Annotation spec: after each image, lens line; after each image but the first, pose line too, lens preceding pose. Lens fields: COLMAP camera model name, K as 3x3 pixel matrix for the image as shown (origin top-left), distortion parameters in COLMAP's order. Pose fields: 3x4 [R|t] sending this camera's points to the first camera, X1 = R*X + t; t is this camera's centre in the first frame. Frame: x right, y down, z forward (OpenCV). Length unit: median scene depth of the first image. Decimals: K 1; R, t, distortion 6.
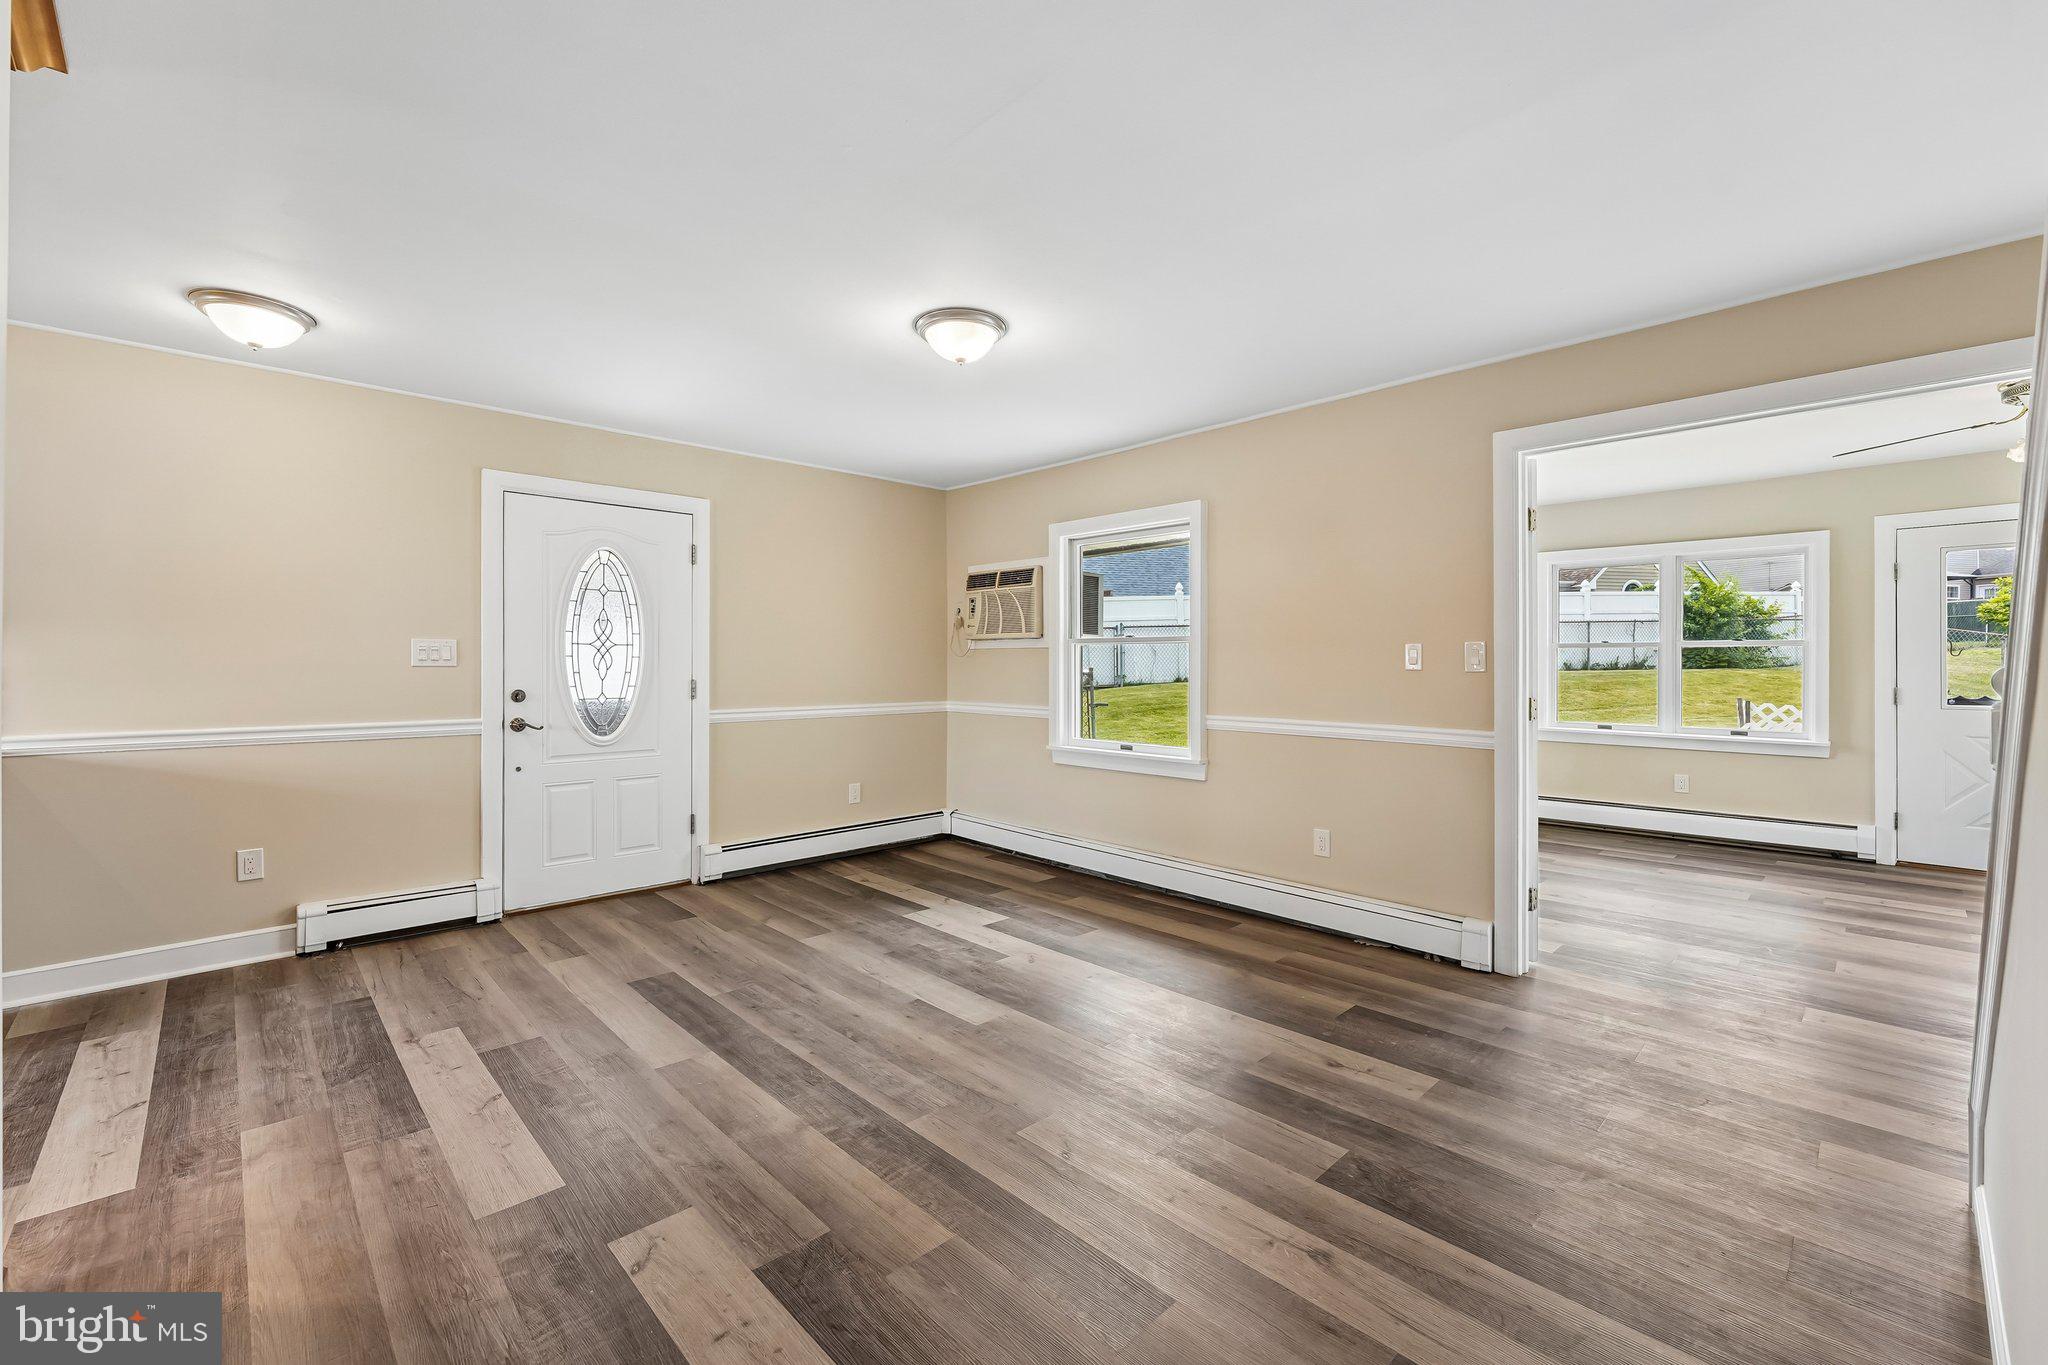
lens RADIAL K [[845.7, 0, 1021.4], [0, 845.7, 665.5], [0, 0, 1]] dist [0.000804, -0.000344]
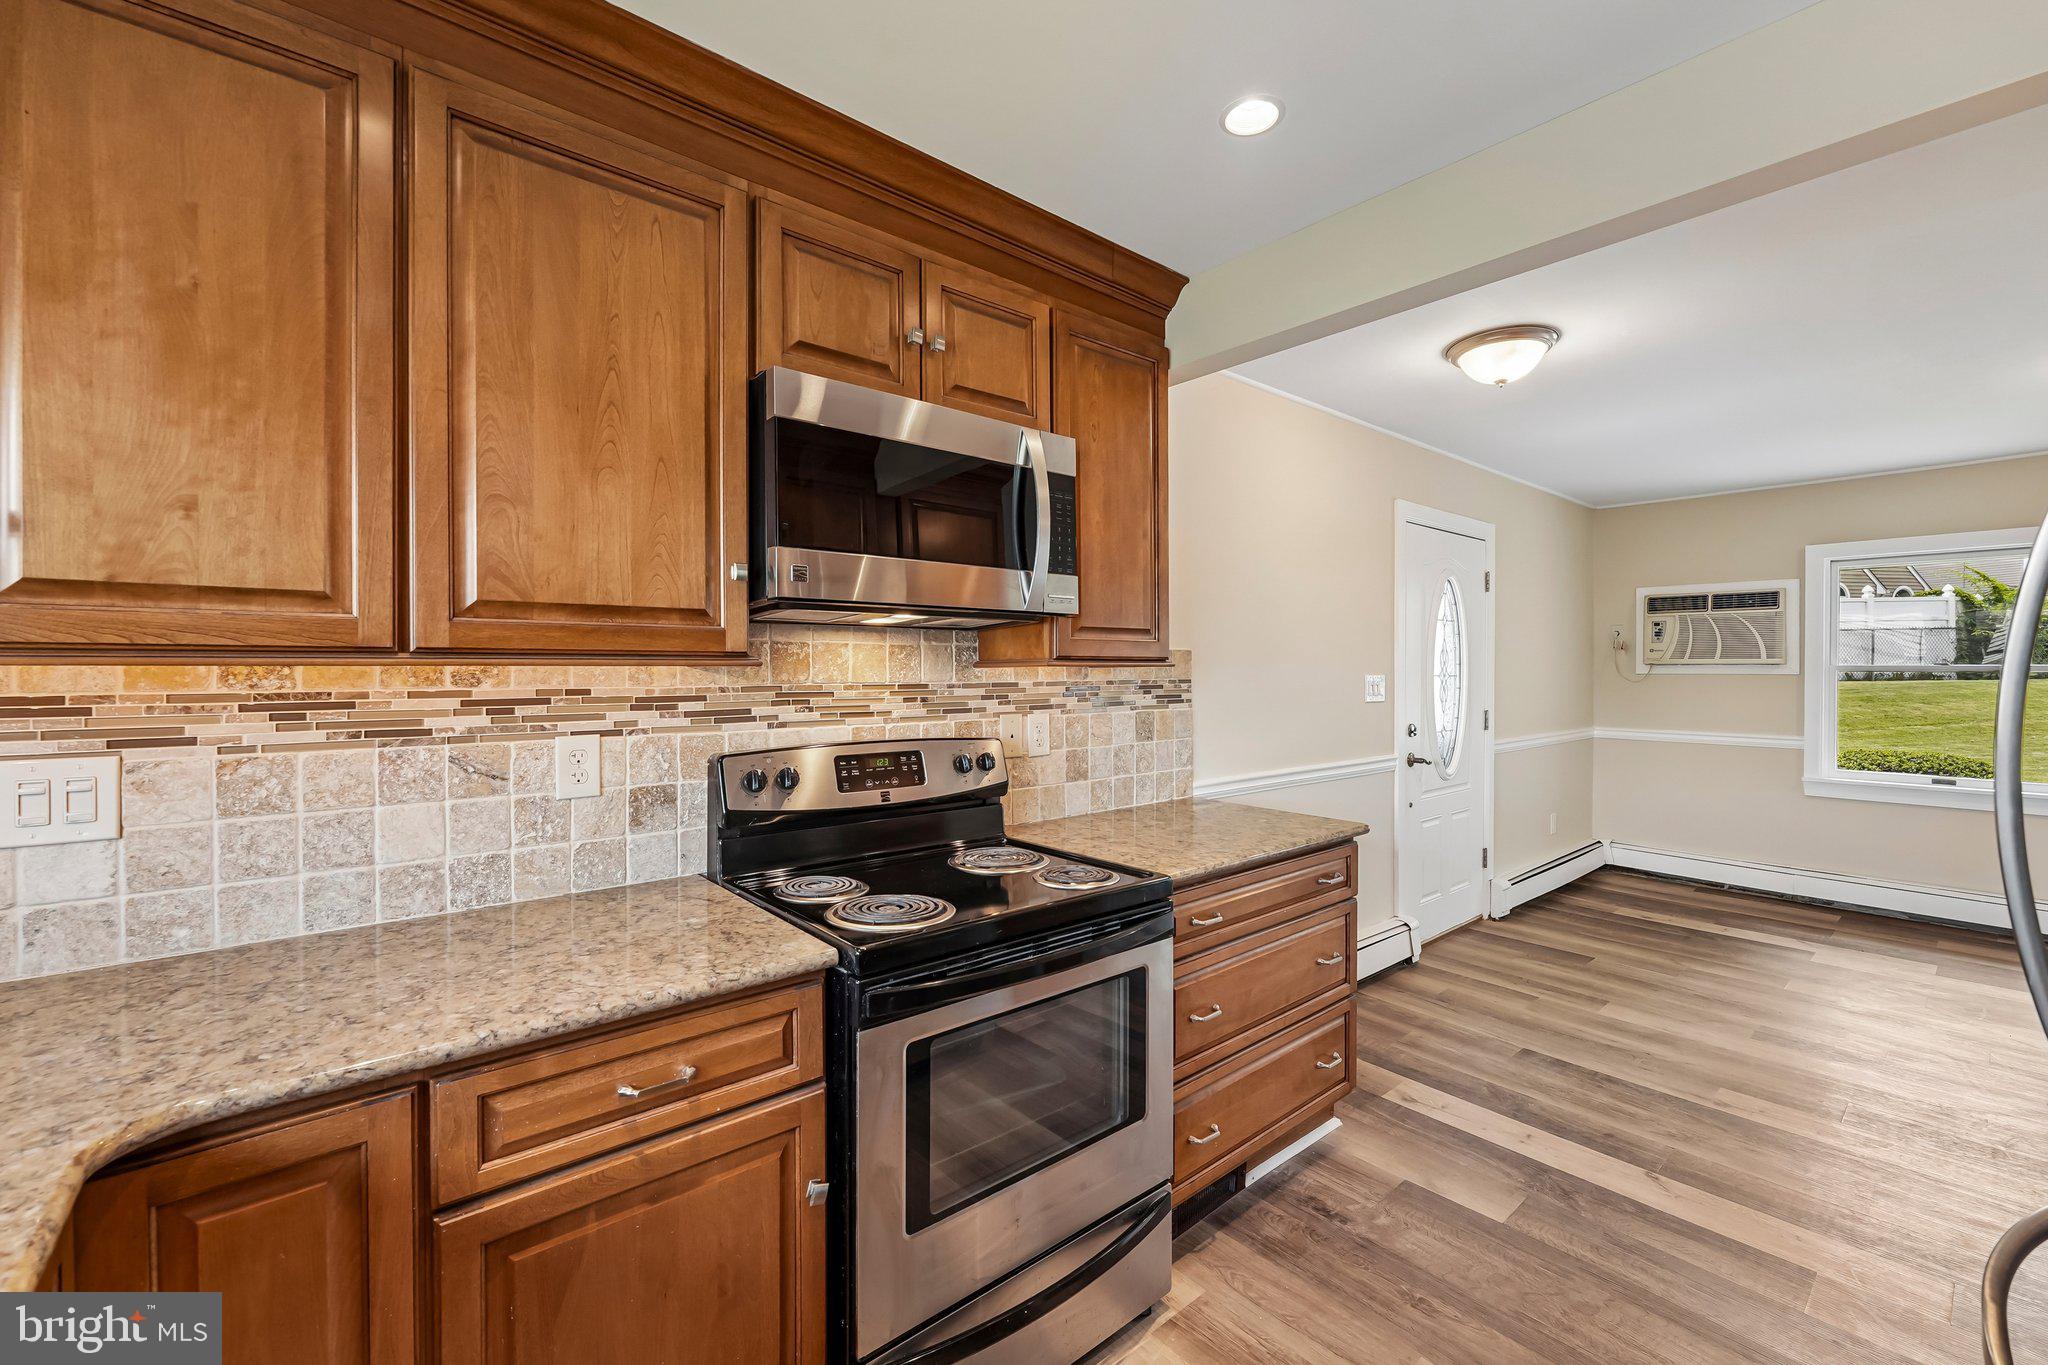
lens RADIAL K [[841.9, 0, 1020.5], [0, 841.9, 674.6], [0, 0, 1]] dist [-0.002231, -0.000292]
pose [[0.998163, -0.000885, -0.060575, -0.832479], [0.001315, 0.999974, 0.007065, -0.030837], [0.060567, -0.007132, 0.998139, -0.001064]]
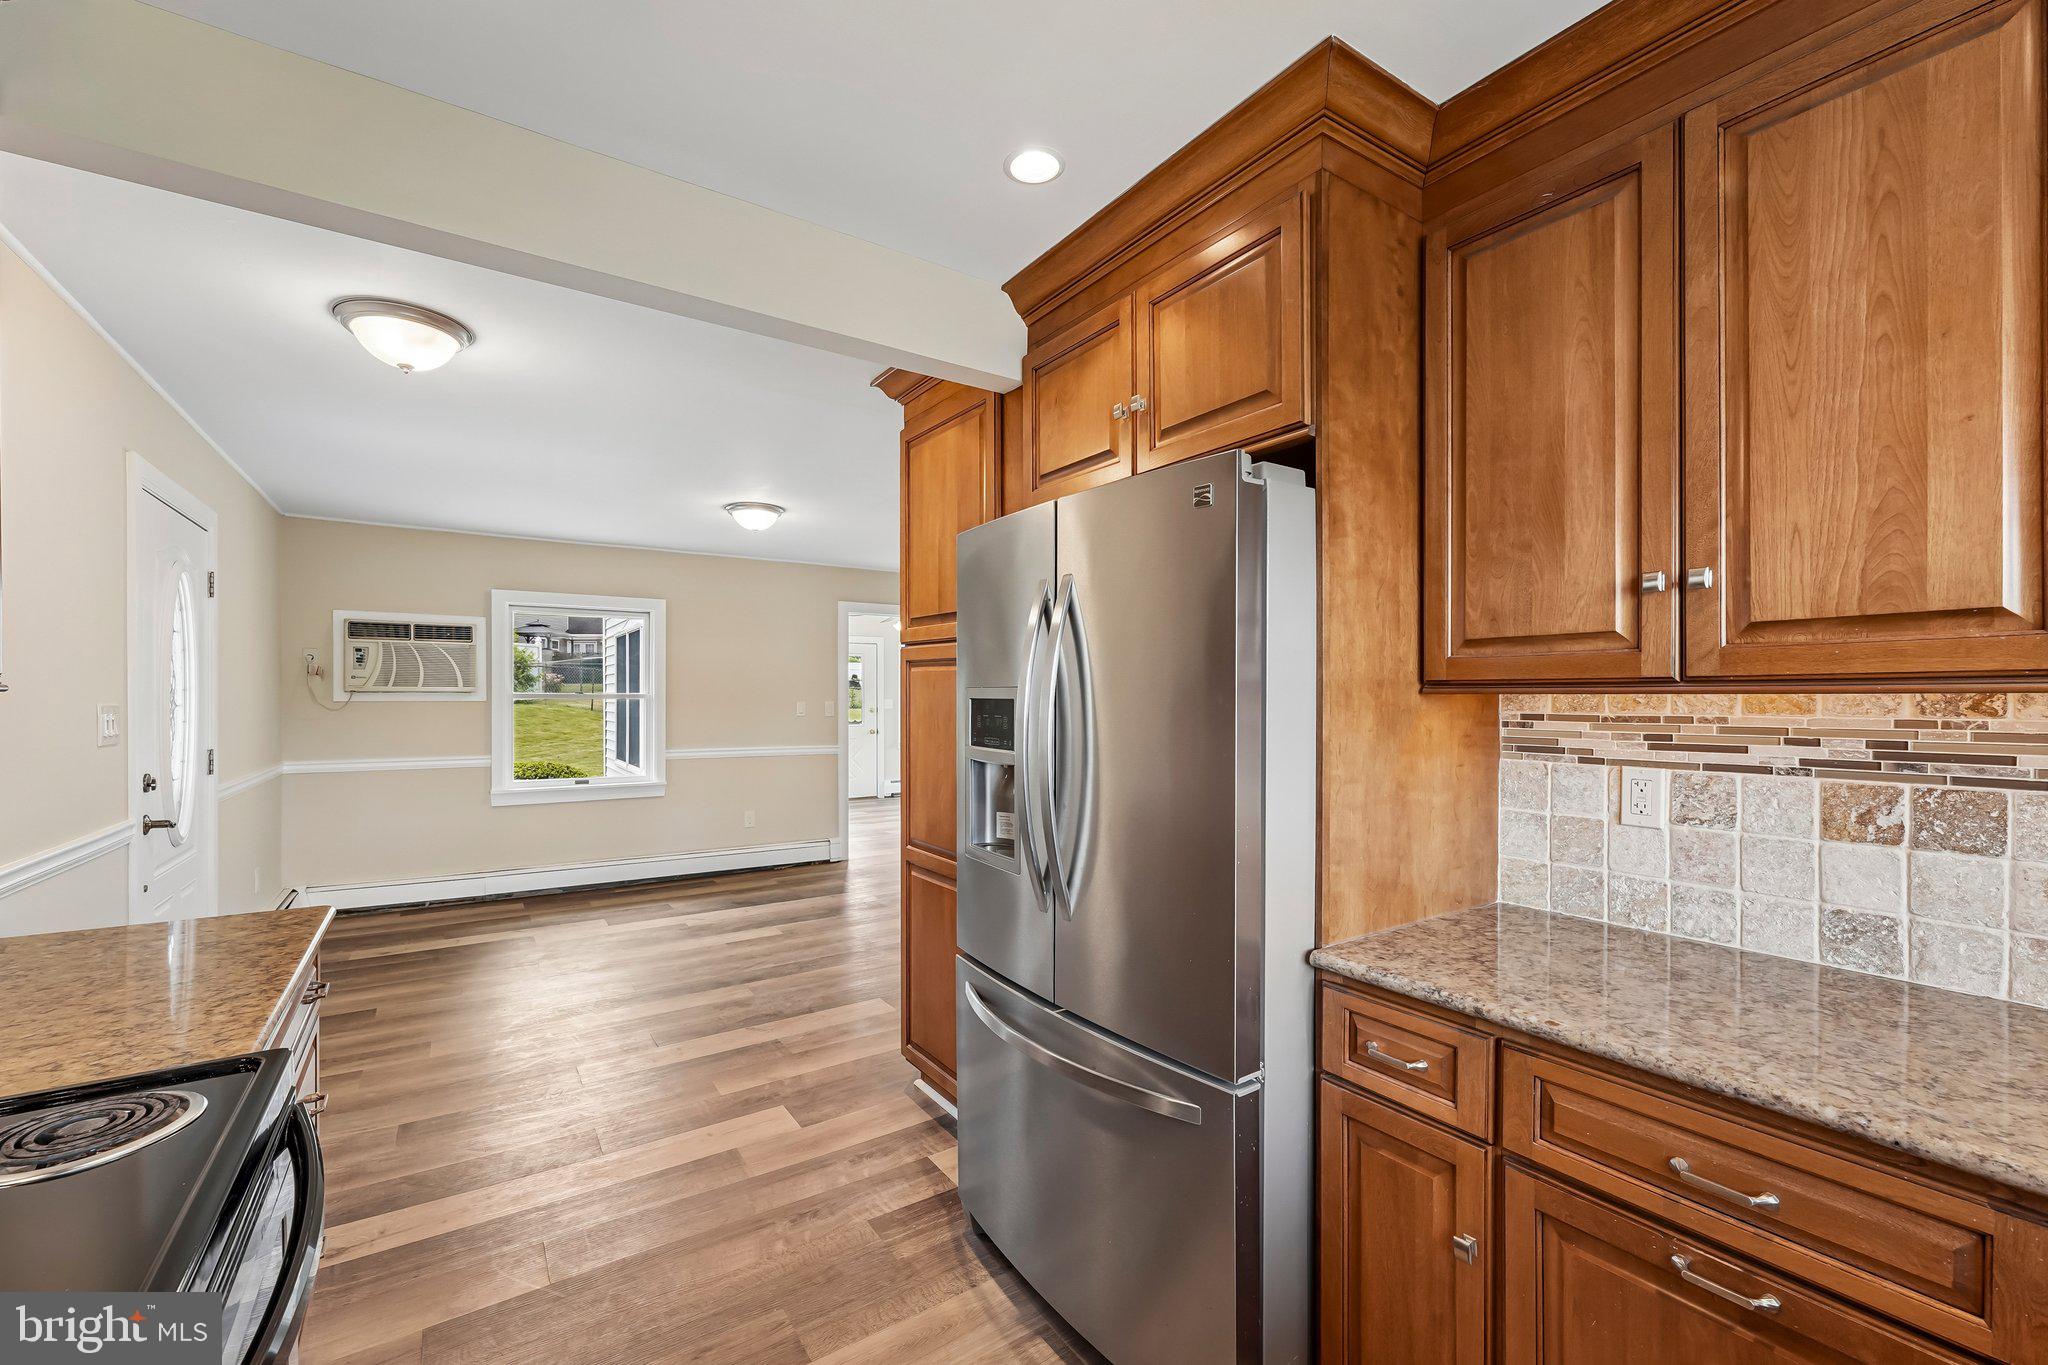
lens RADIAL K [[841.2, 0, 1016.6], [0, 841.2, 695.4], [0, 0, 1]] dist [-0.000406, -0.000126]
pose [[0.169653, 0.000048, 0.985504, -0.971865], [0.000157, 1.000000, -0.000076, -0.030336], [-0.985504, 0.000168, 0.169653, 0.150722]]
